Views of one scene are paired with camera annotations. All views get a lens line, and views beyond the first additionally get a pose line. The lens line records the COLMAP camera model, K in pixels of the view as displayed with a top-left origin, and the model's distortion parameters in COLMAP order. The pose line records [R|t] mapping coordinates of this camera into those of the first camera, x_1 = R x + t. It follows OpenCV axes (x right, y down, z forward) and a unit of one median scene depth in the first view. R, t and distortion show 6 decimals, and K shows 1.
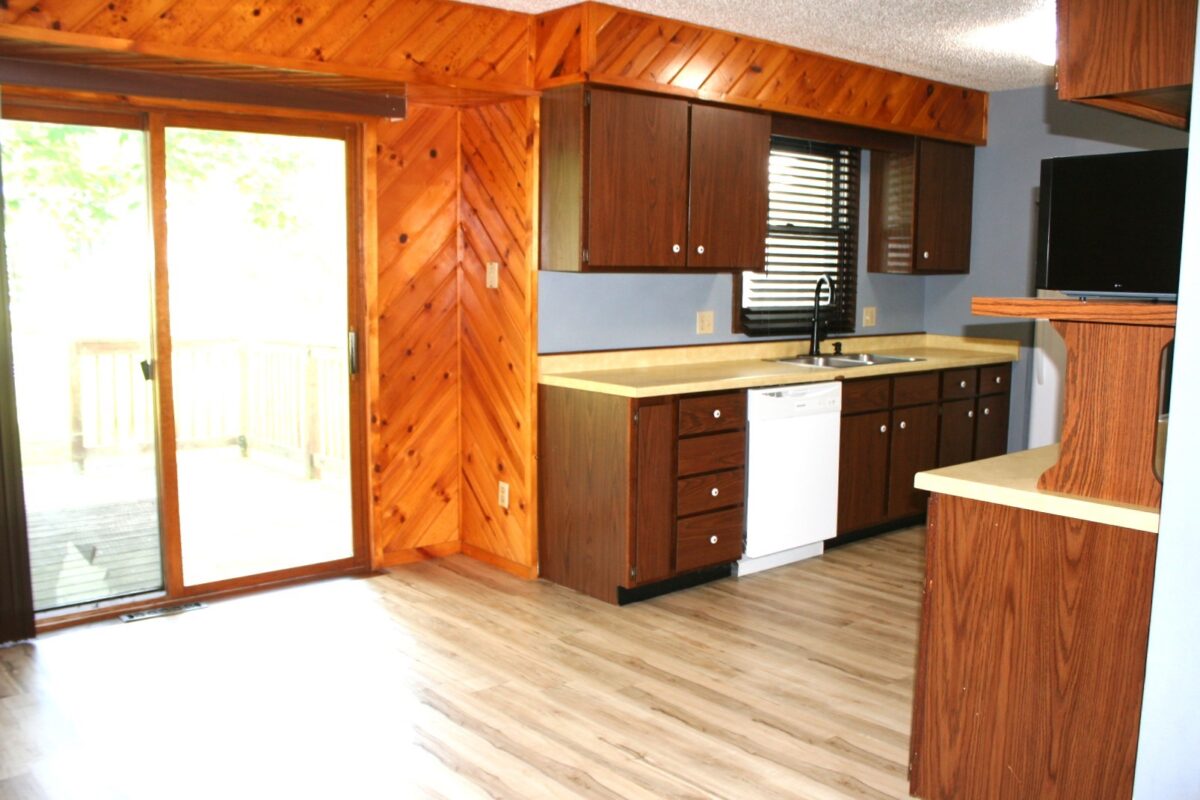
lens RADIAL K [[1088.7, 0, 596.8], [0, 1088.7, 407.9], [0, 0, 1]] dist [-0.135081, 0.012963]
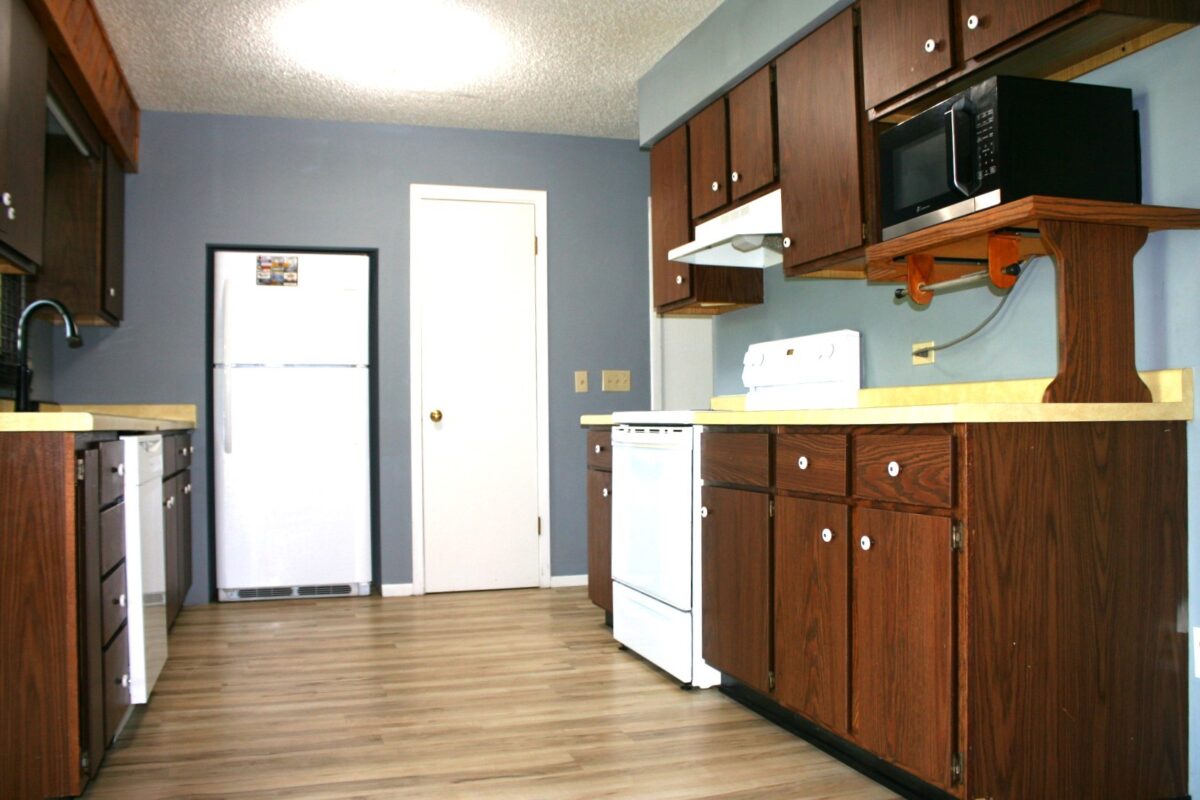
lens RADIAL K [[1044.2, 0, 602.4], [0, 1044.2, 408.1], [0, 0, 1]] dist [-0.158654, 0.103872]
pose [[0.393719, 0.002016, 0.919229, -0.555133], [0.137372, 0.988639, -0.061007, 0.074577], [-0.908908, 0.150296, 0.388969, 0.942497]]
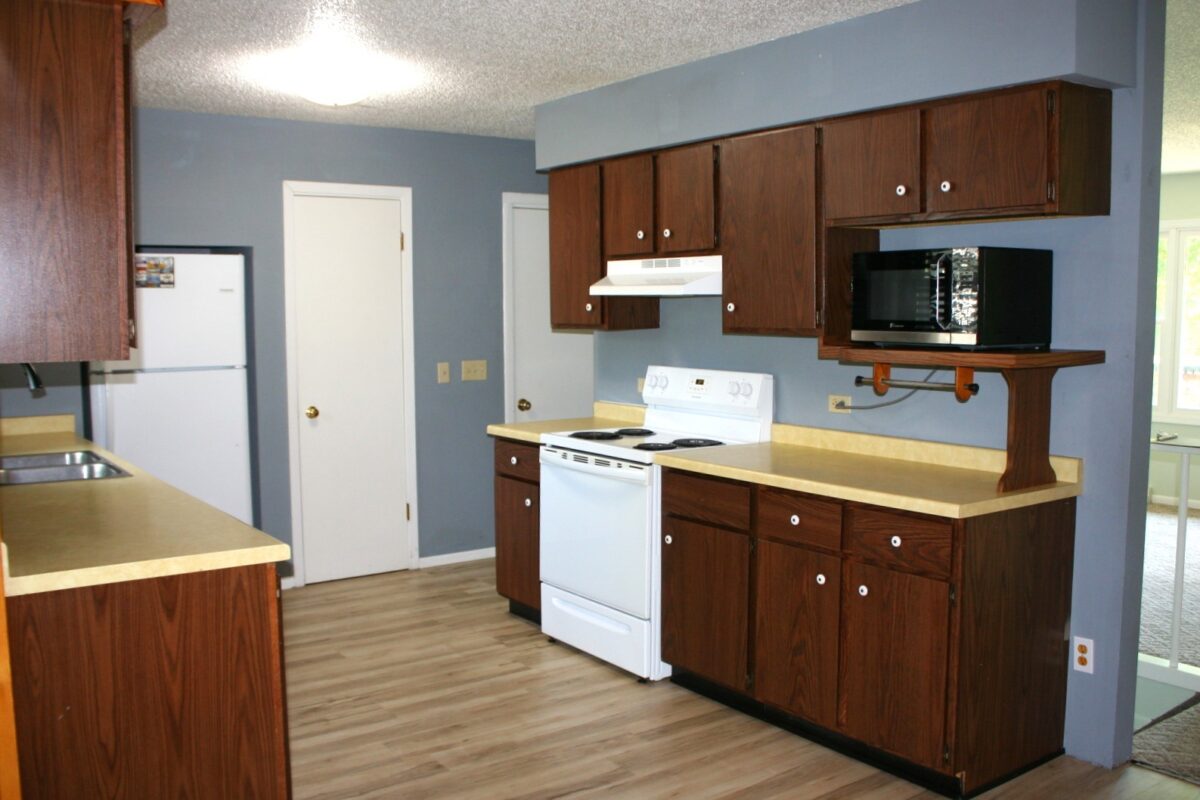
lens RADIAL K [[1088.7, 0, 596.8], [0, 1088.7, 407.9], [0, 0, 1]] dist [-0.135081, 0.012963]
pose [[0.093098, -0.098027, 0.990820, -0.900080], [0.140330, 0.986500, 0.084414, -0.202771], [-0.985718, 0.131183, 0.105597, 1.260256]]
